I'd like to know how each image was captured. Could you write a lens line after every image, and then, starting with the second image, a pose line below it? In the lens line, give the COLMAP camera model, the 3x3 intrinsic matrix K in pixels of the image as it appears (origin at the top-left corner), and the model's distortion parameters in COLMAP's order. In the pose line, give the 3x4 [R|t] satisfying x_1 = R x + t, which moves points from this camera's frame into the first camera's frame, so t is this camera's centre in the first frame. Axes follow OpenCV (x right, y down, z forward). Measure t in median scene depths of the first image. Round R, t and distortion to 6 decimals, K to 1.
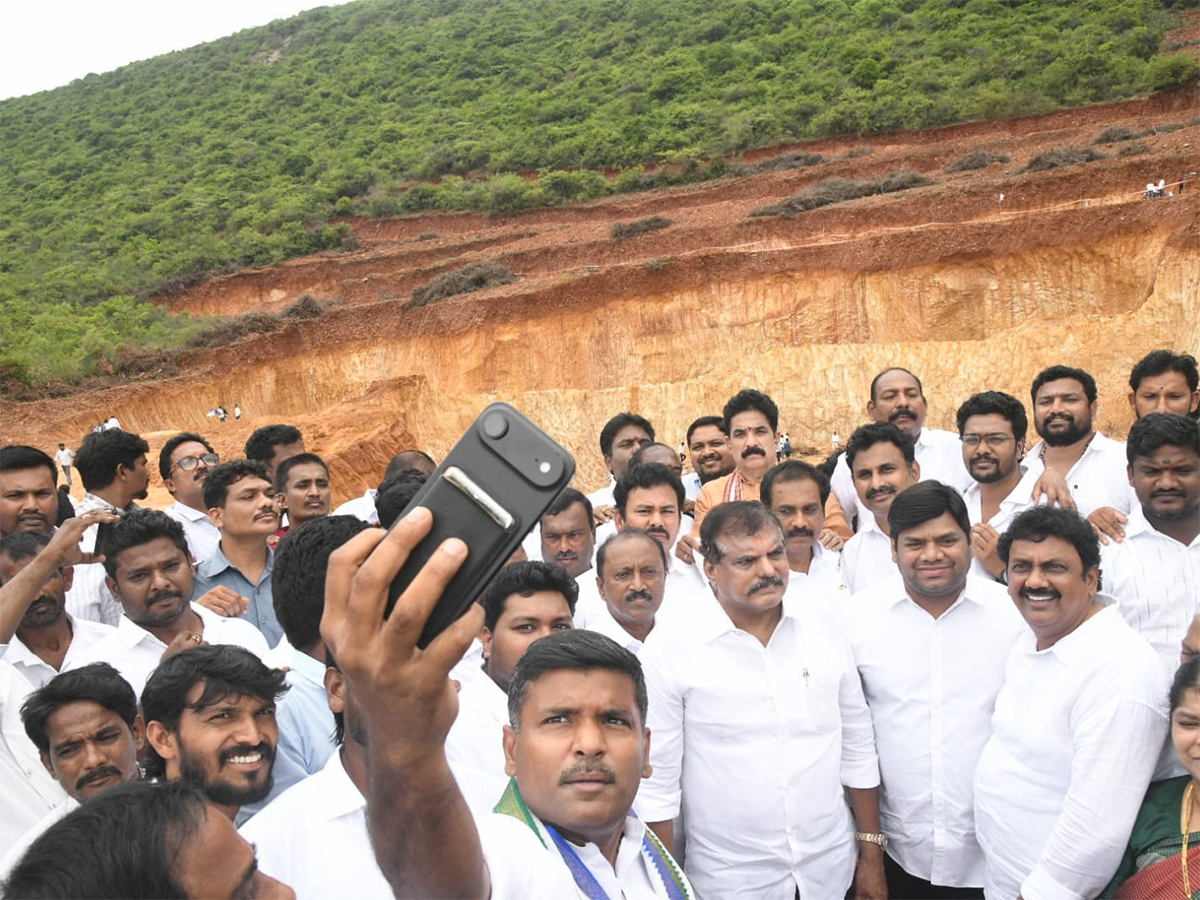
lens RADIAL K [[944.1, 0, 599.5], [0, 944.1, 457.7], [0, 0, 1]] dist [-0.091770, 0.054357]
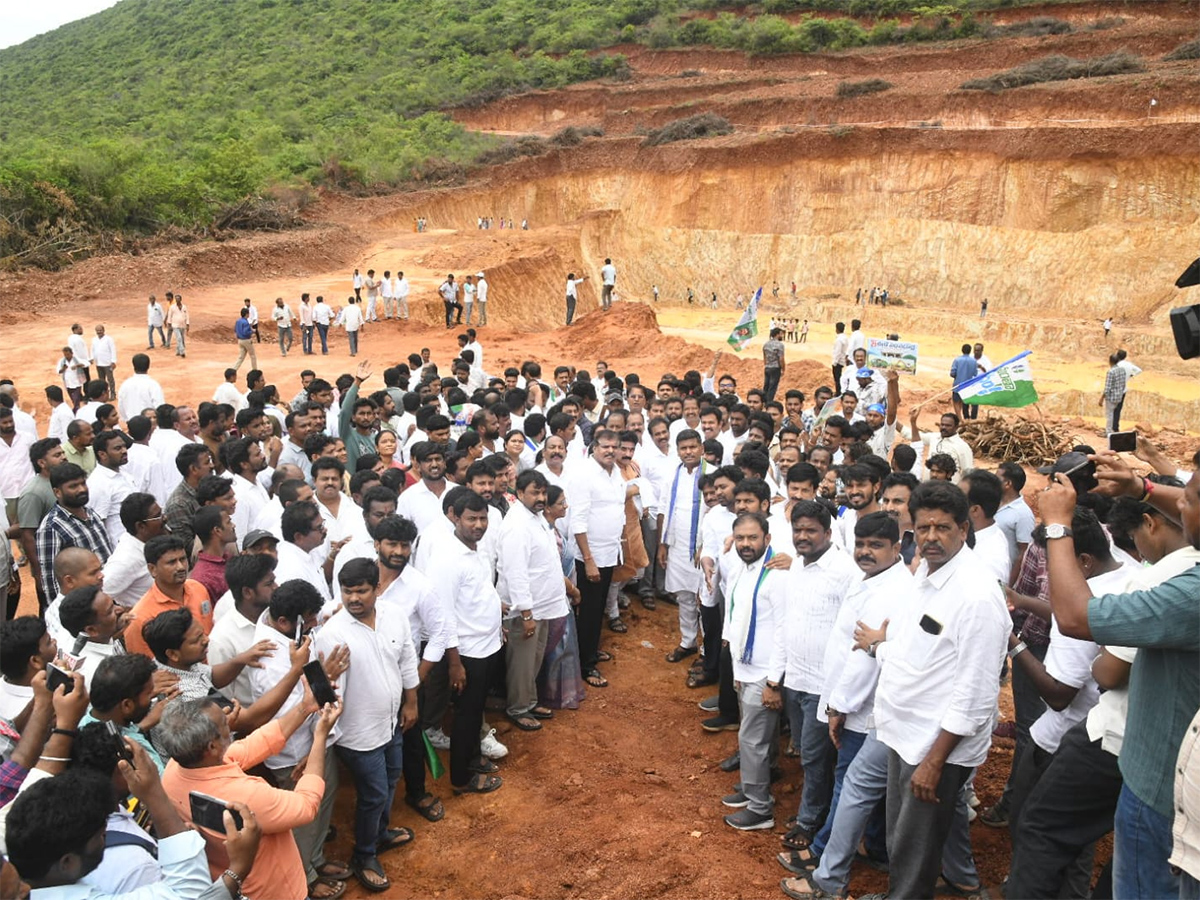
lens RADIAL K [[944.1, 0, 605.9], [0, 944.1, 447.7], [0, 0, 1]] dist [-0.091770, 0.054357]
pose [[0.949140, 0.175902, -0.261136, 0.136151], [-0.124930, 0.971703, 0.200465, -0.012827], [0.289009, -0.157646, 0.944257, -0.238201]]
